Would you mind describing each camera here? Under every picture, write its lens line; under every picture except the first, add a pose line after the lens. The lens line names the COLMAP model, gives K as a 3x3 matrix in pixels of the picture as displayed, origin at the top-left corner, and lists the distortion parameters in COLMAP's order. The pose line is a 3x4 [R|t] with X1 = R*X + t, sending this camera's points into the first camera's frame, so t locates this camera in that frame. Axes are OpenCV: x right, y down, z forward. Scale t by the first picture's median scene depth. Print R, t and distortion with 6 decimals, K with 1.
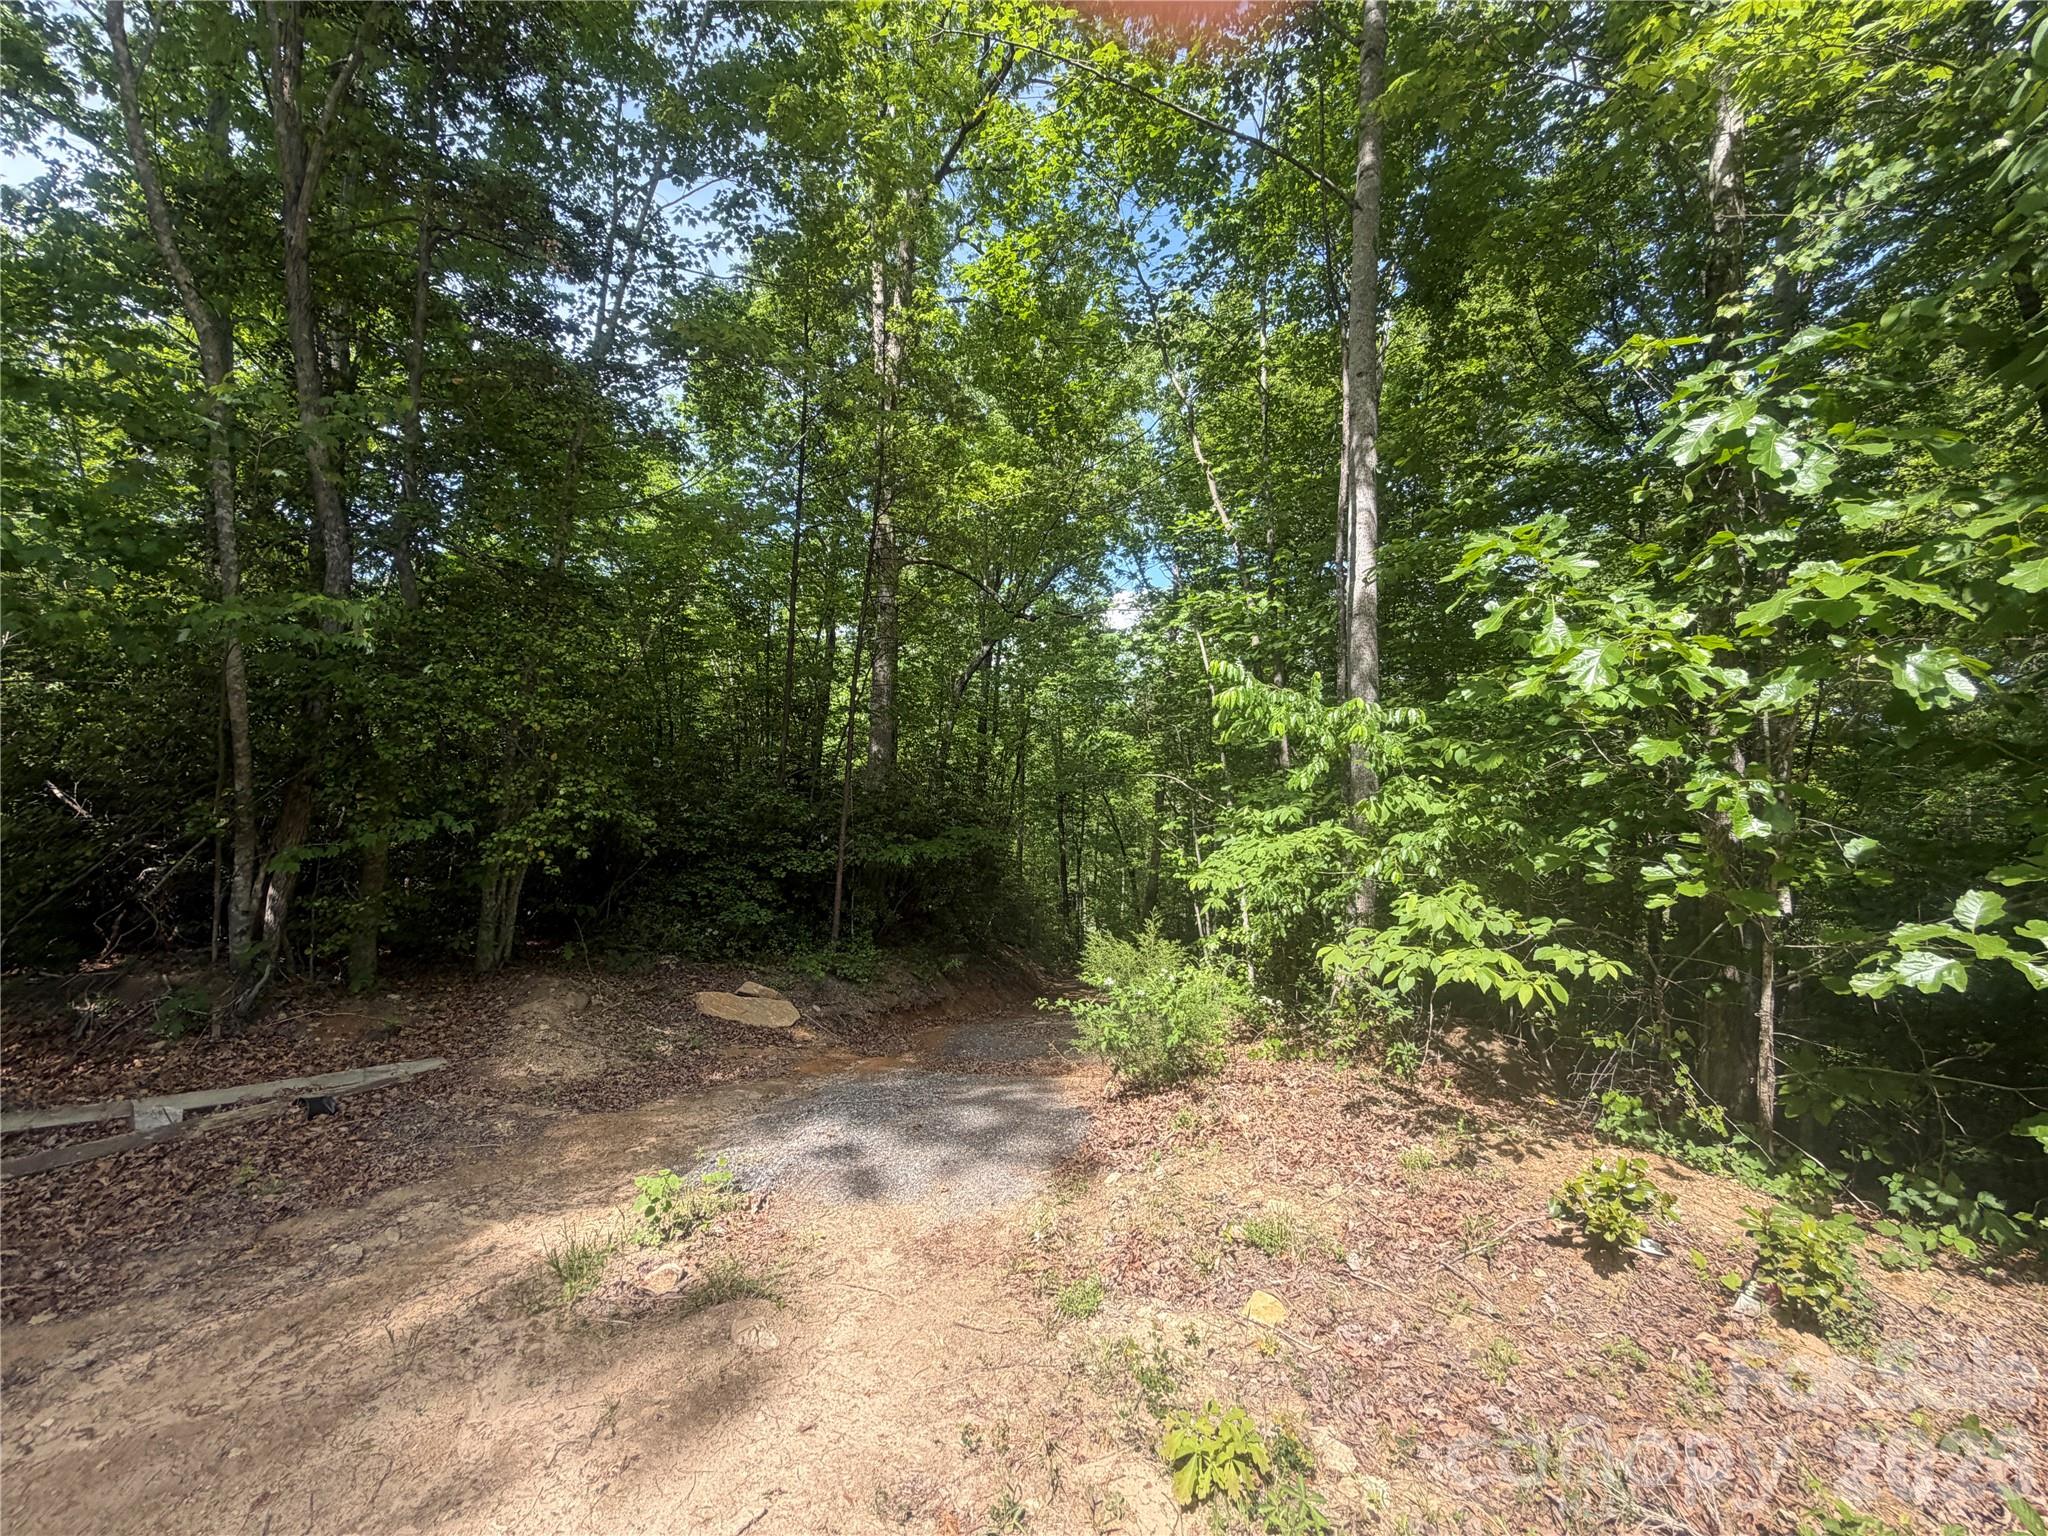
lens RADIAL K [[822.6, 0, 1020.8], [0, 822.6, 778.1], [0, 0, 1]] dist [0.001212, -0.000382]
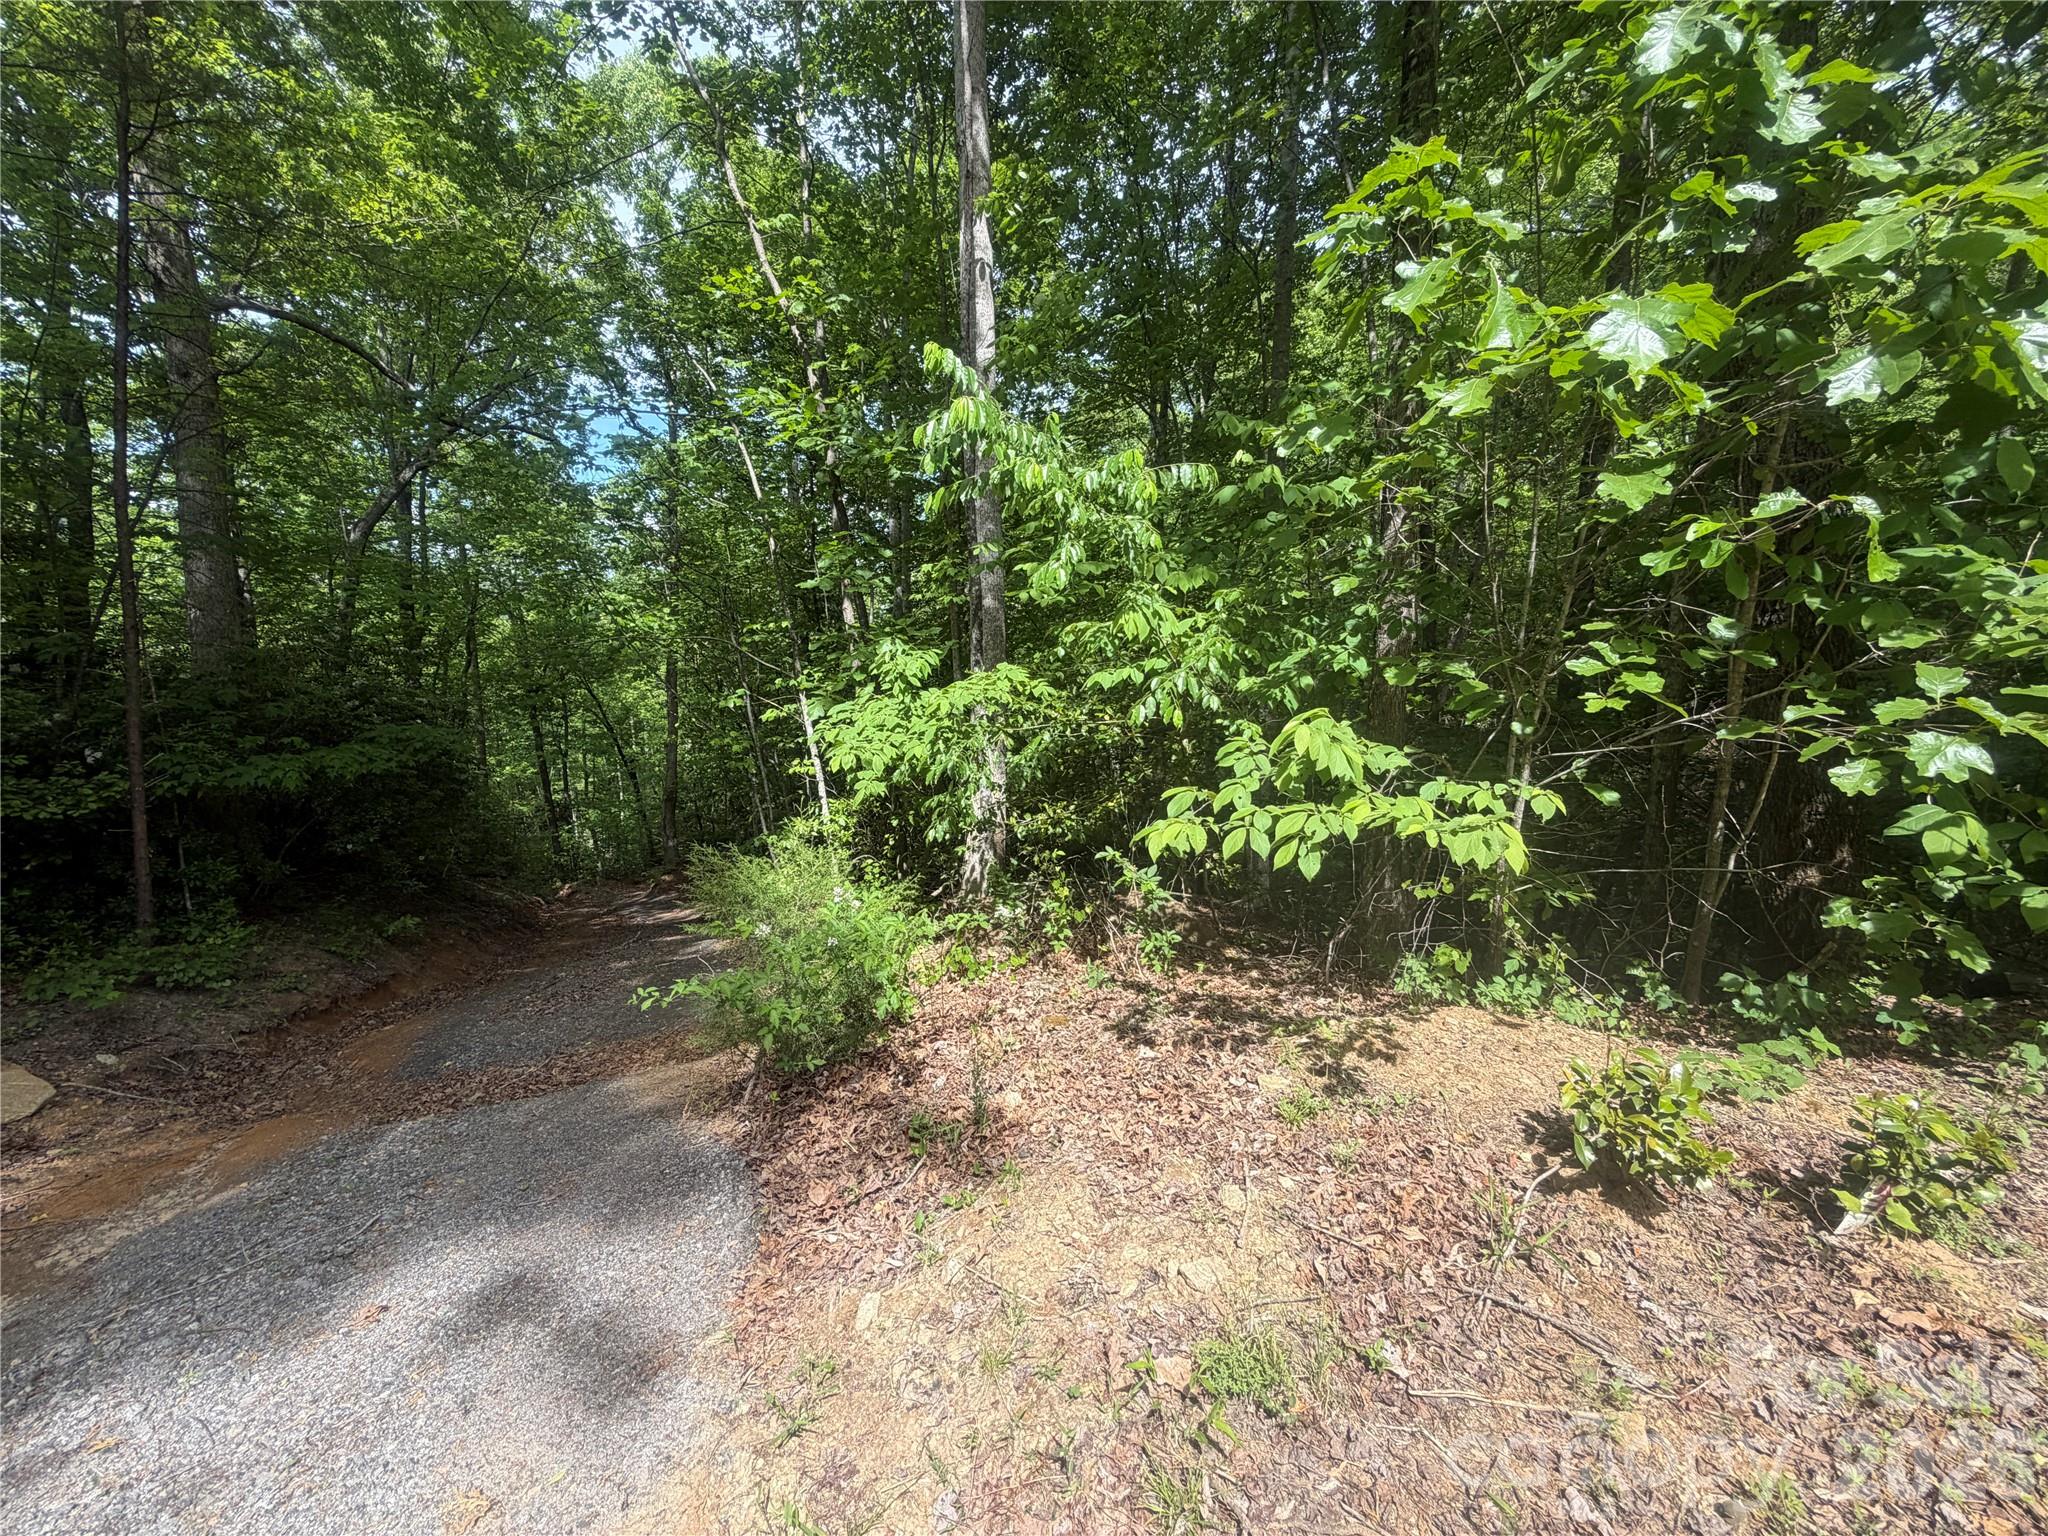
lens RADIAL K [[822.6, 0, 1021.4], [0, 822.6, 772.4], [0, 0, 1]] dist [0.001212, -0.000382]
pose [[0.831047, -0.095531, 0.547937, -0.032800], [0.025919, 0.990721, 0.133418, 0.044211], [-0.555598, -0.096674, 0.825812, 0.299093]]
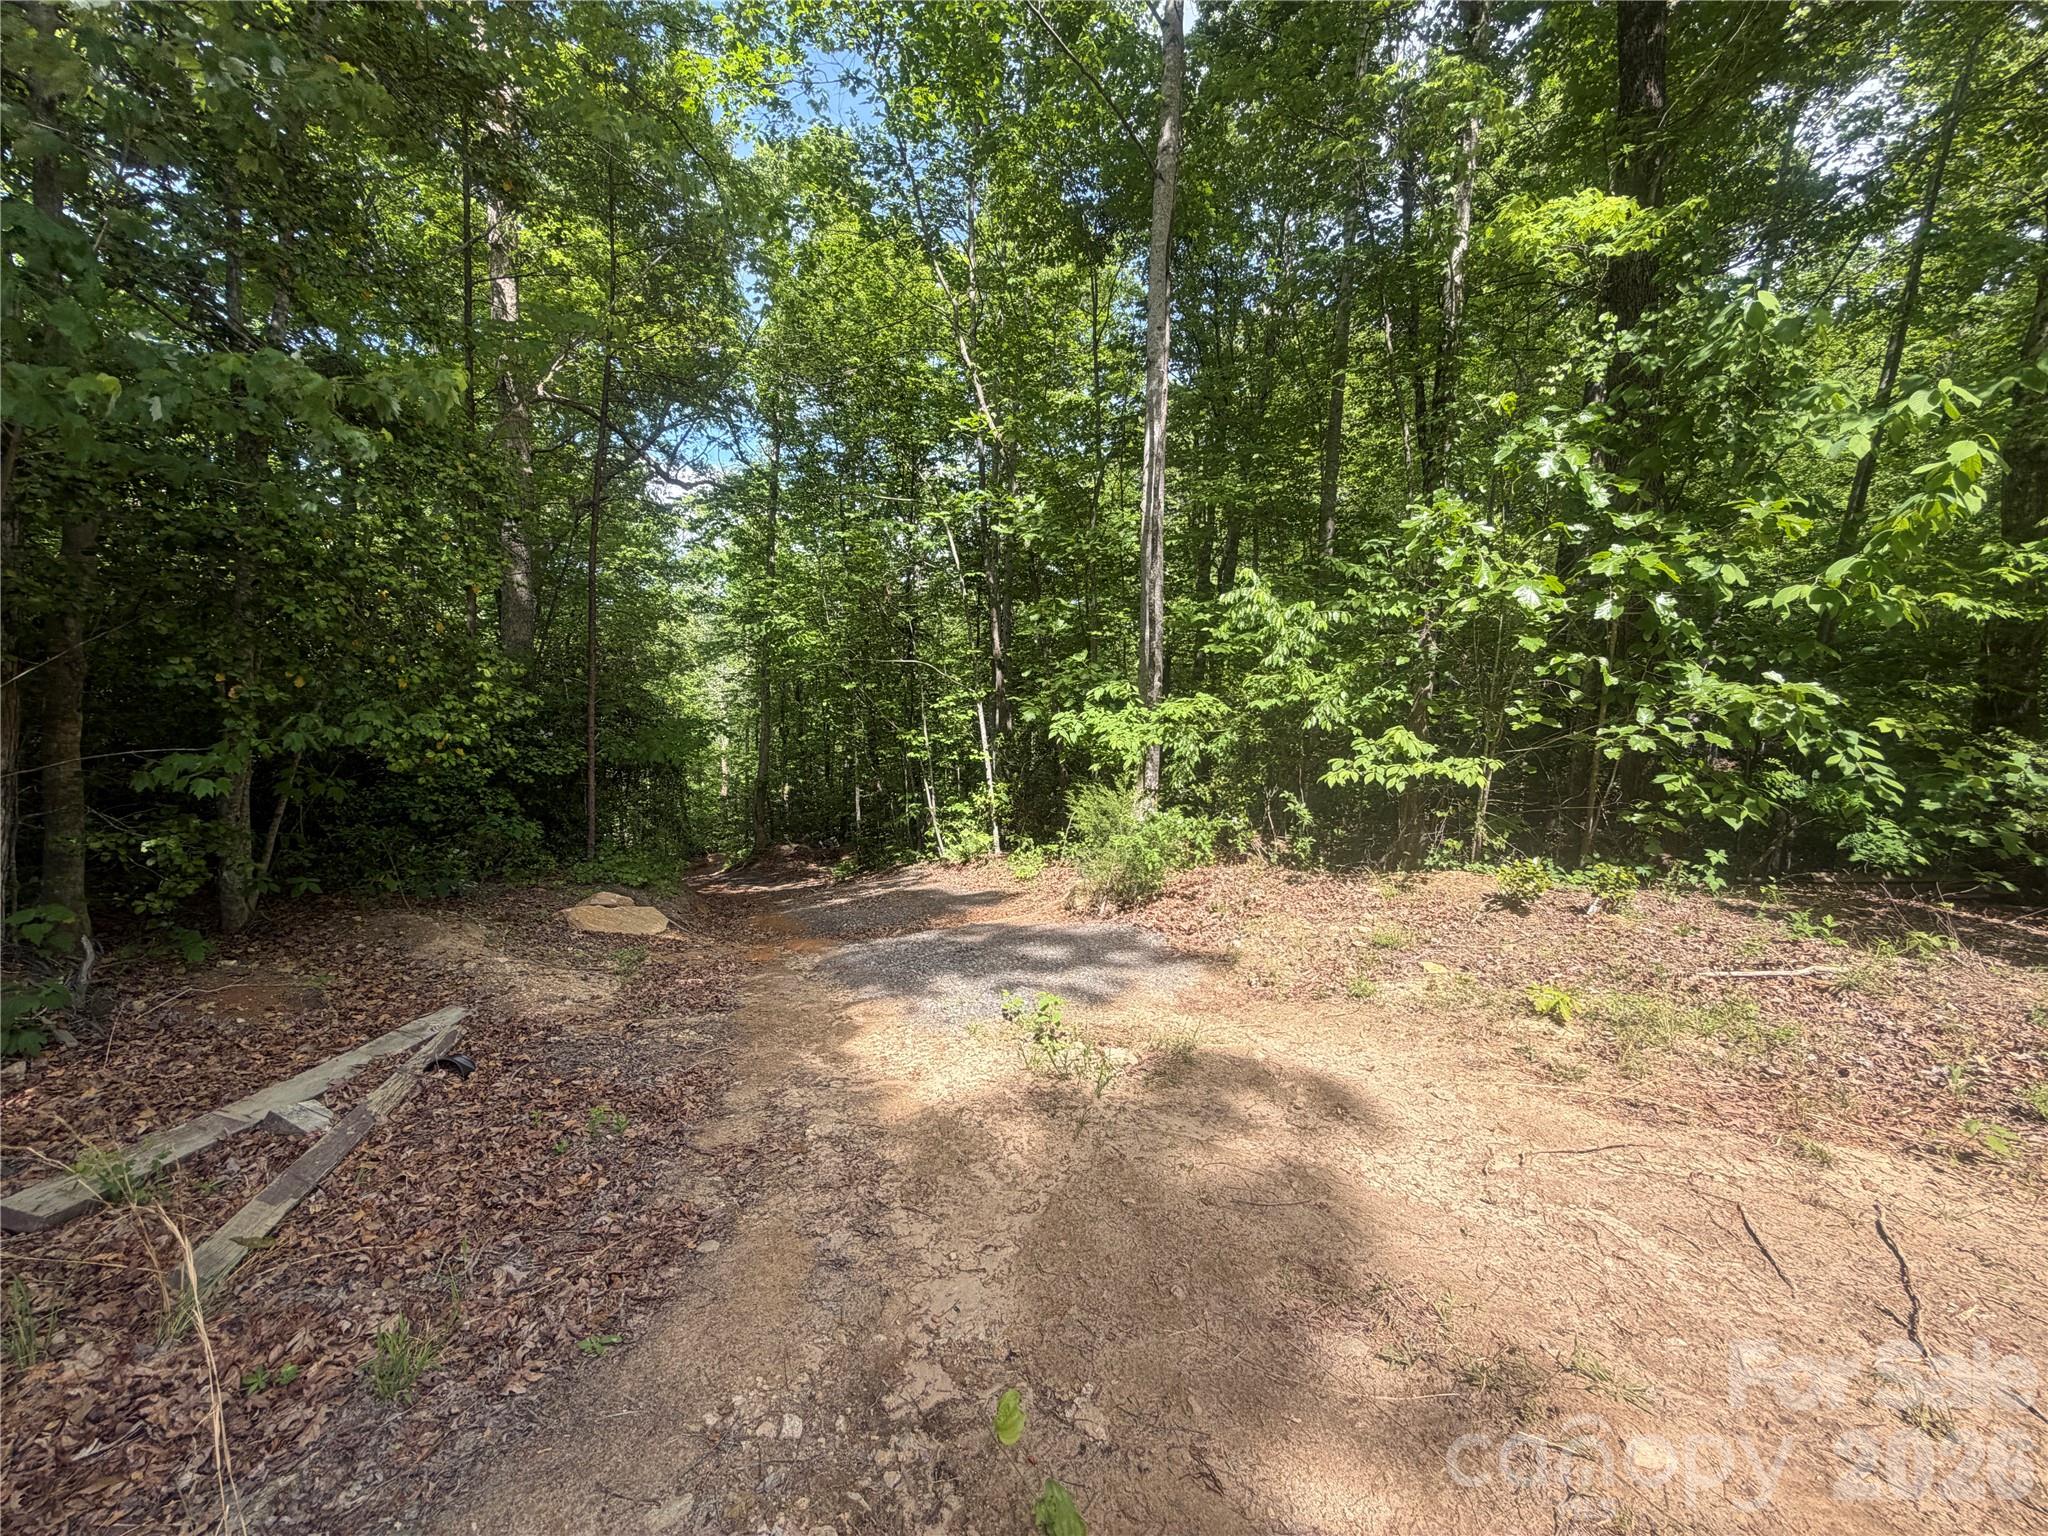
lens RADIAL K [[822.6, 0, 1017.6], [0, 822.6, 778.0], [0, 0, 1]] dist [0.001212, -0.000382]
pose [[0.830733, -0.075000, 0.551596, -0.524495], [0.000719, 0.991026, 0.133665, 0.008173], [-0.556671, -0.110643, 0.823332, 0.042790]]
